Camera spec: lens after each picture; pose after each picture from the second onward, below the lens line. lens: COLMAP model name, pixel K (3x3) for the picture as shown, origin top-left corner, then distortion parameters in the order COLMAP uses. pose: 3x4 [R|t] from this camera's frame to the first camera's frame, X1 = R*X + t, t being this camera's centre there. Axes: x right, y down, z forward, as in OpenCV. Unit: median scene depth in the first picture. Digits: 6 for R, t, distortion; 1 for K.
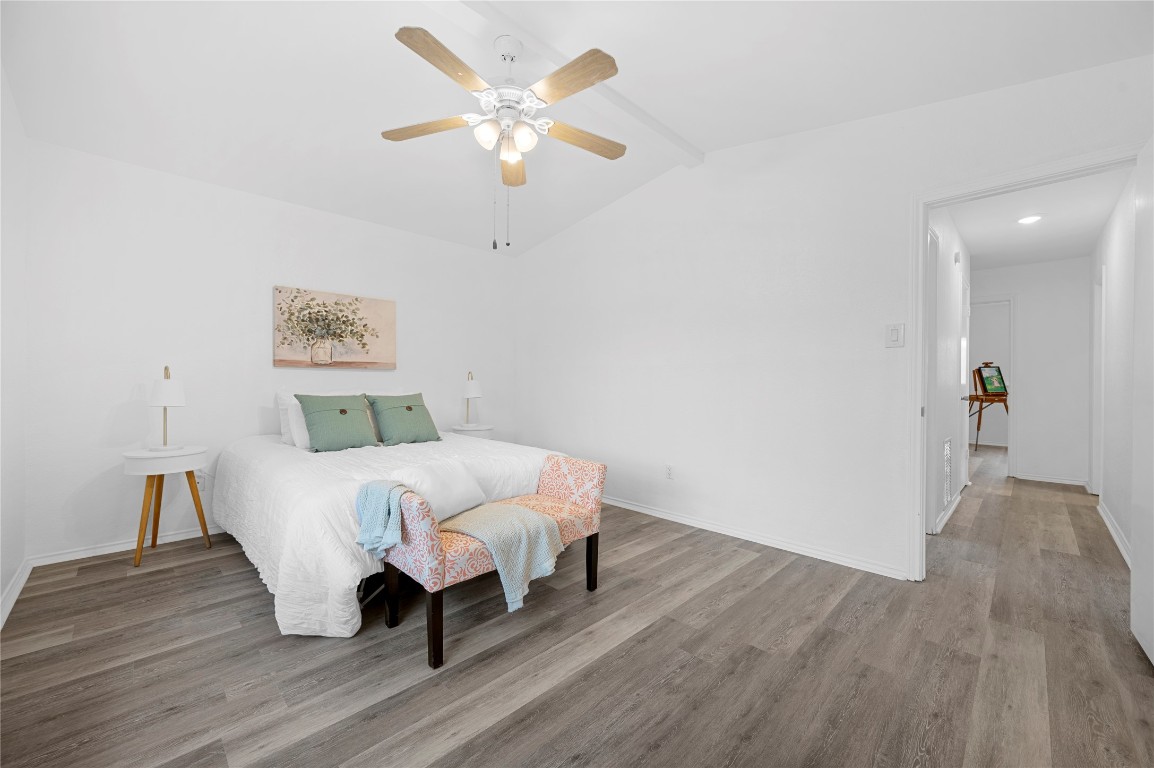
lens RADIAL K [[452.9, 0, 577.0], [0, 452.9, 384.0], [0, 0, 1]] dist [0.000745, 0.000116]
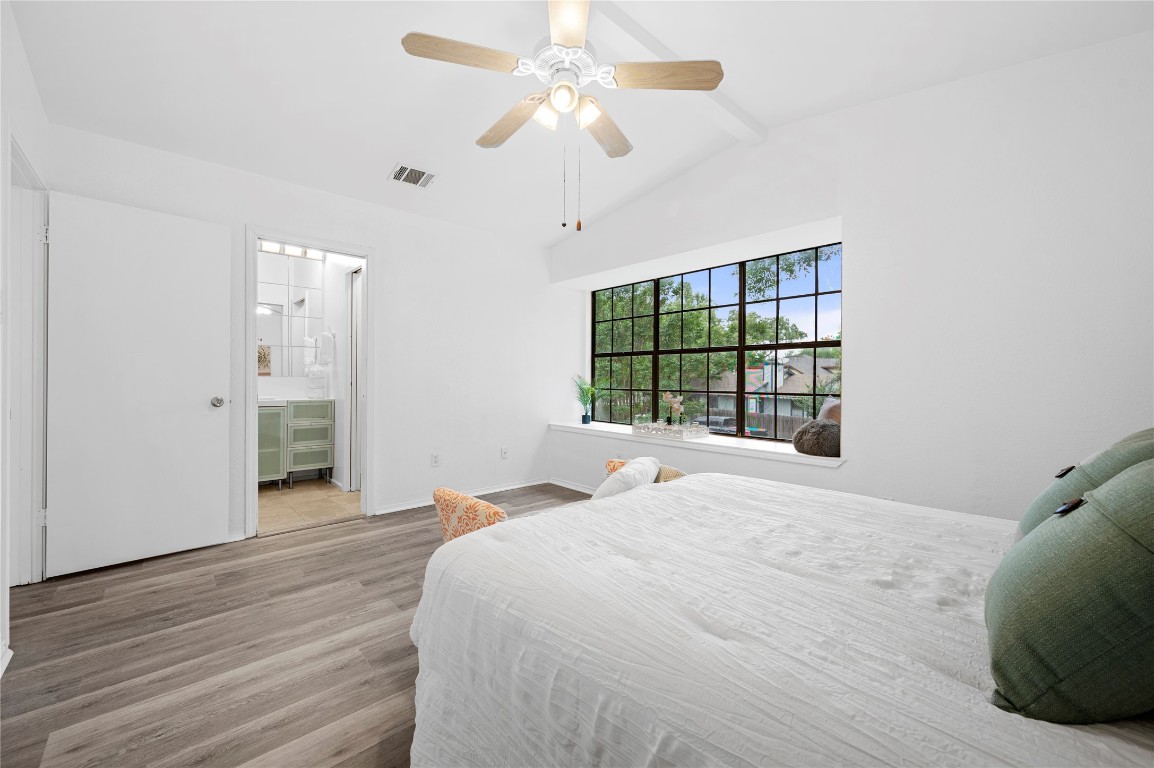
lens RADIAL K [[452.9, 0, 577.0], [0, 452.9, 384.0], [0, 0, 1]] dist [0.000745, 0.000116]
pose [[-0.999303, -0.008212, 0.036408, -0.218284], [-0.007901, 0.999931, 0.008689, -0.001750], [-0.036477, 0.008395, -0.999299, 1.936741]]
